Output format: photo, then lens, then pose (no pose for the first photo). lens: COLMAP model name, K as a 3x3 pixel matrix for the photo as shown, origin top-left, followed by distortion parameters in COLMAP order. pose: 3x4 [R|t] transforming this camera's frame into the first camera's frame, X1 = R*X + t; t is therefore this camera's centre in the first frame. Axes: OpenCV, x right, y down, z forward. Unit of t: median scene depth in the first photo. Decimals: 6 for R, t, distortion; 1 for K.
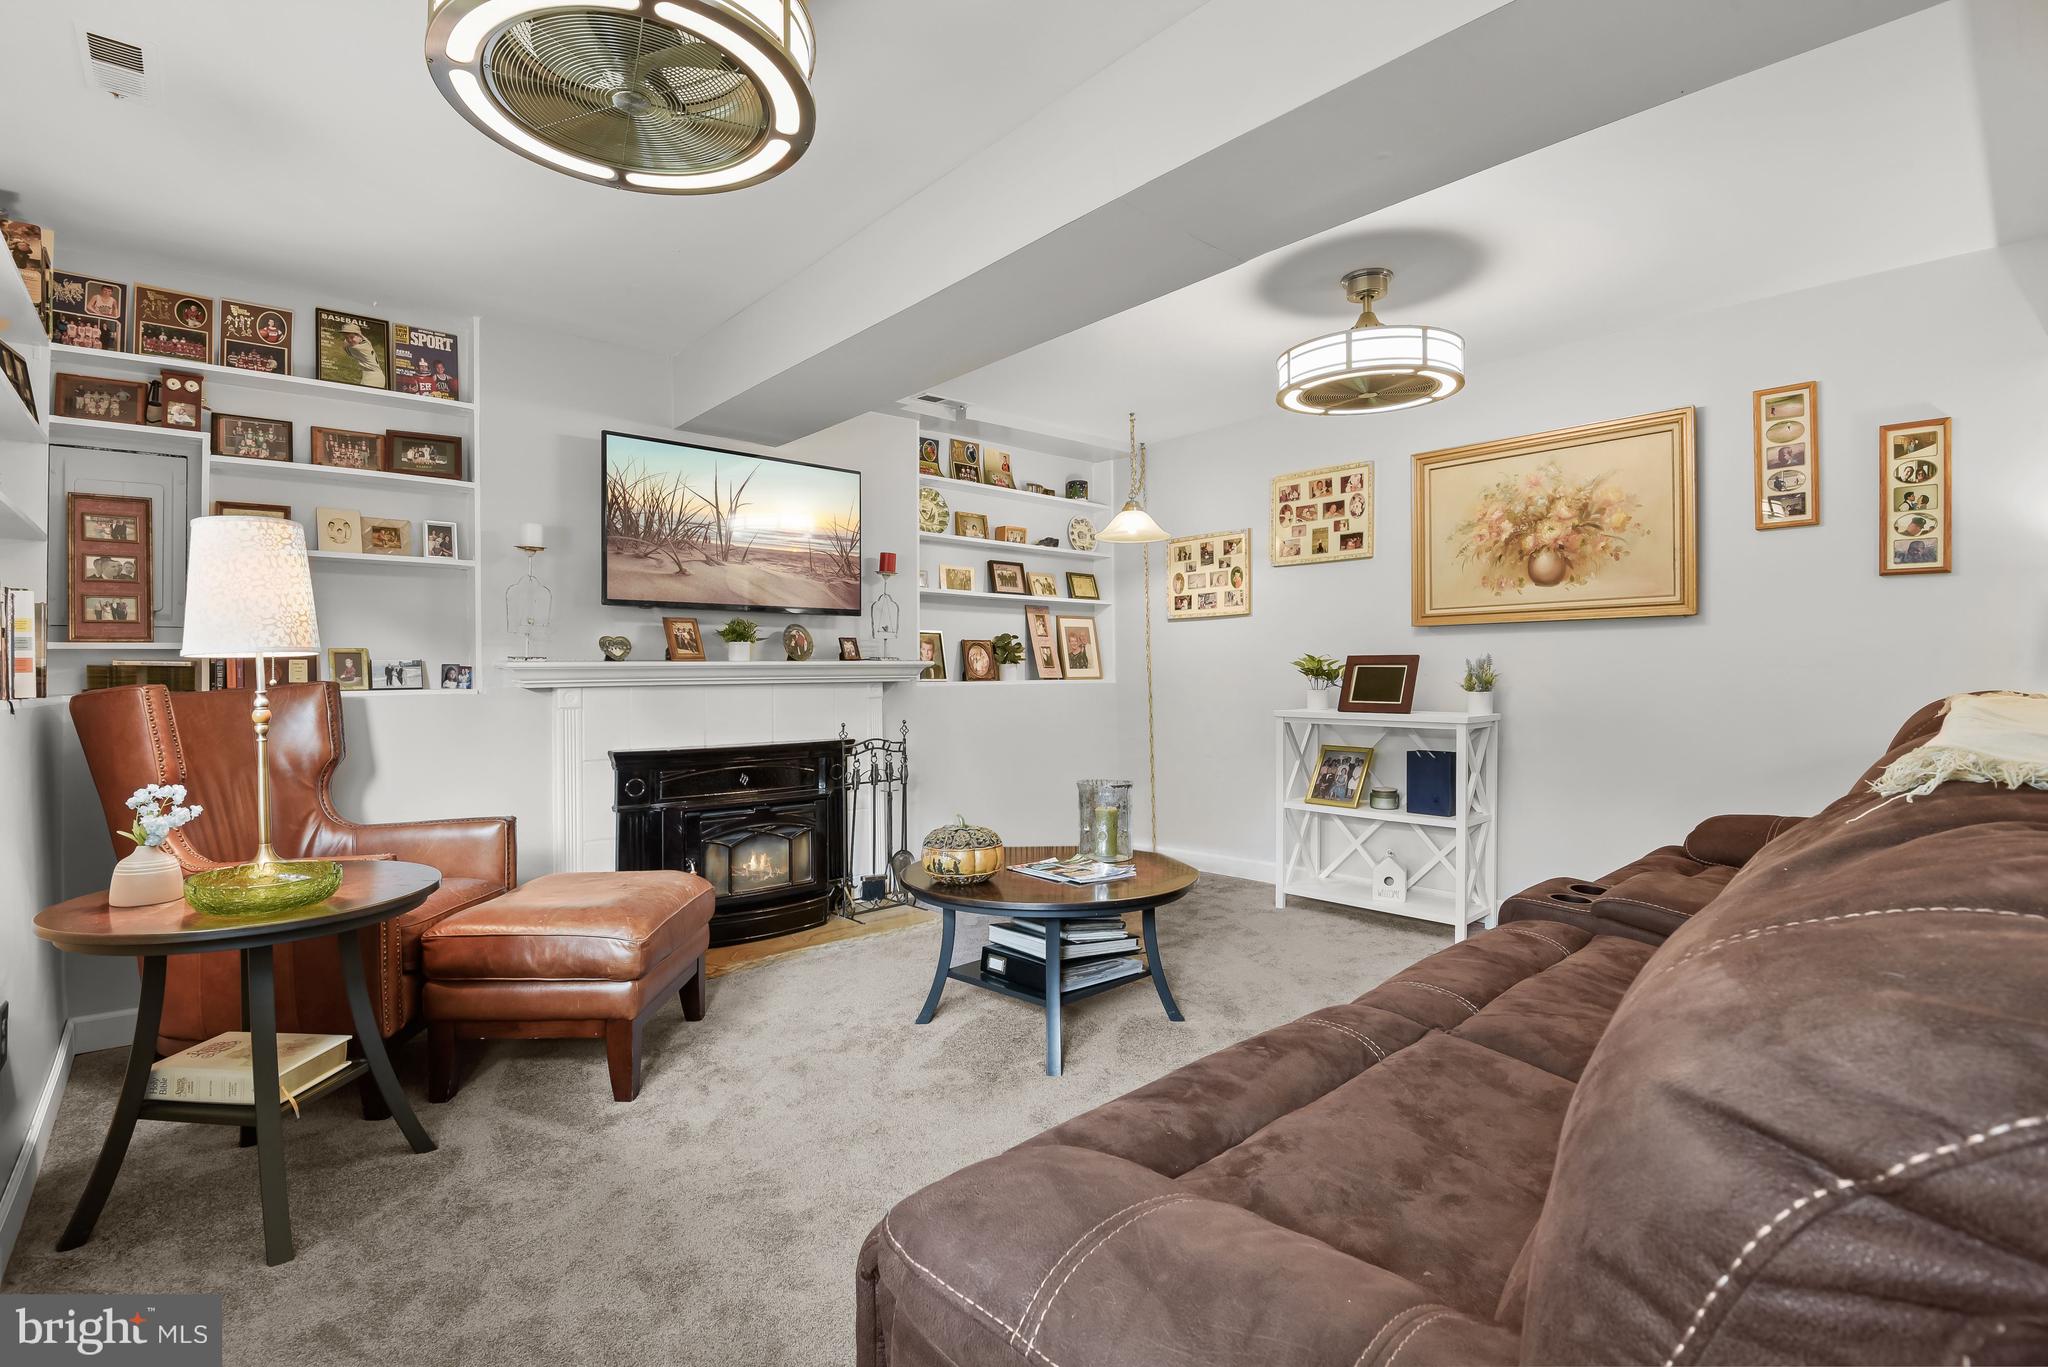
lens RADIAL K [[935.8, 0, 1020.4], [0, 935.8, 677.8], [0, 0, 1]] dist [0.013551, -0.008498]
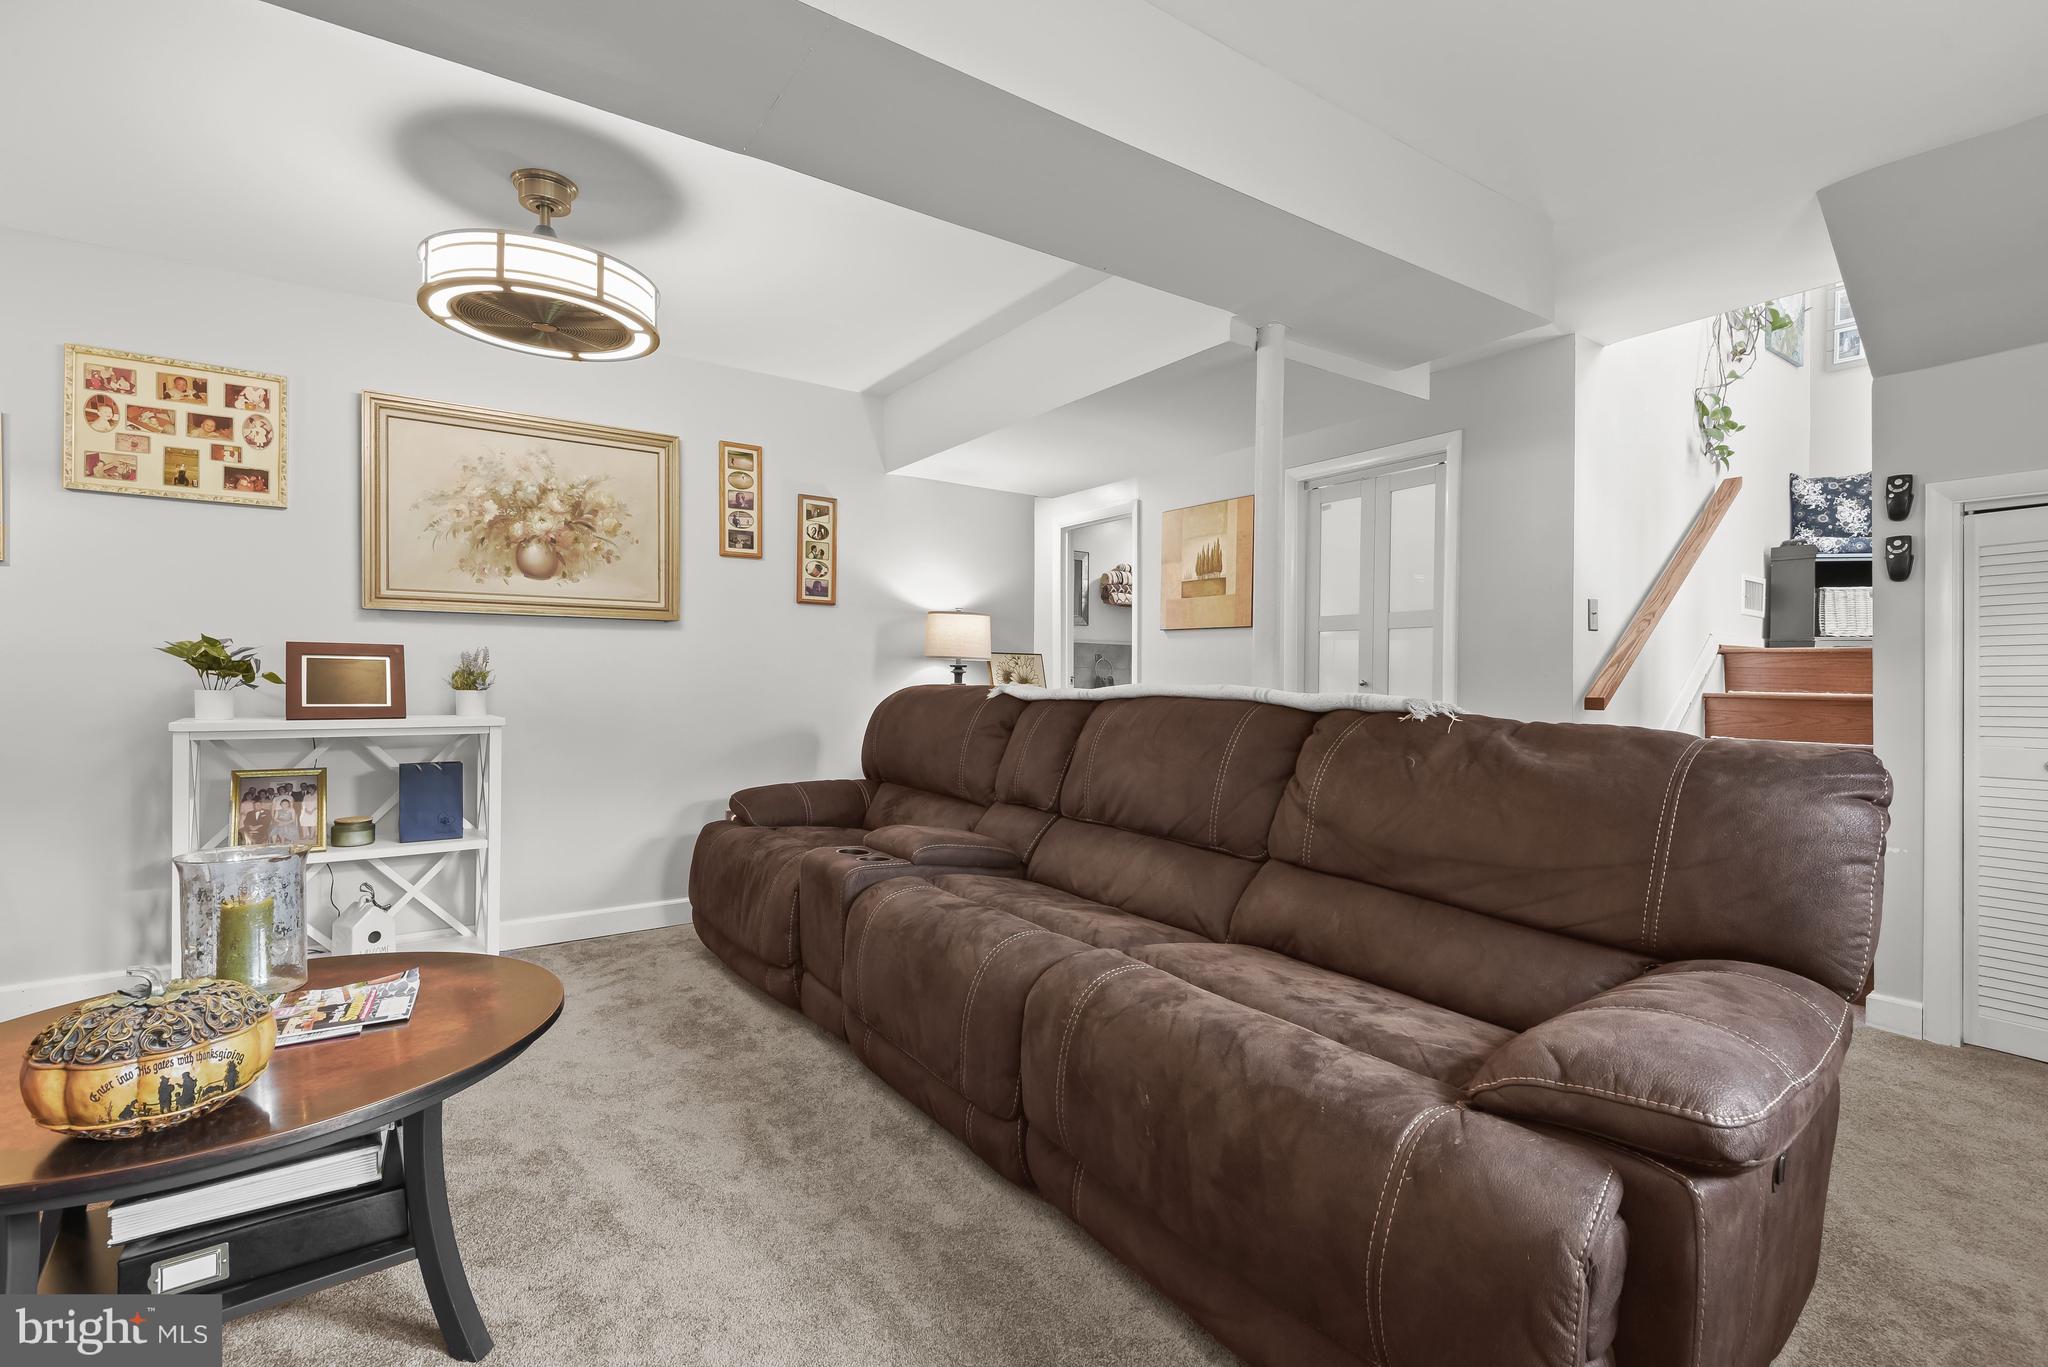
lens RADIAL K [[935.8, 0, 1021.8], [0, 935.8, 682.7], [0, 0, 1]] dist [0.013551, -0.008498]
pose [[0.142200, 0.004725, 0.989827, -0.330837], [-0.000948, 0.999989, -0.004638, 0.012149], [-0.989837, -0.000279, 0.142203, 0.403810]]
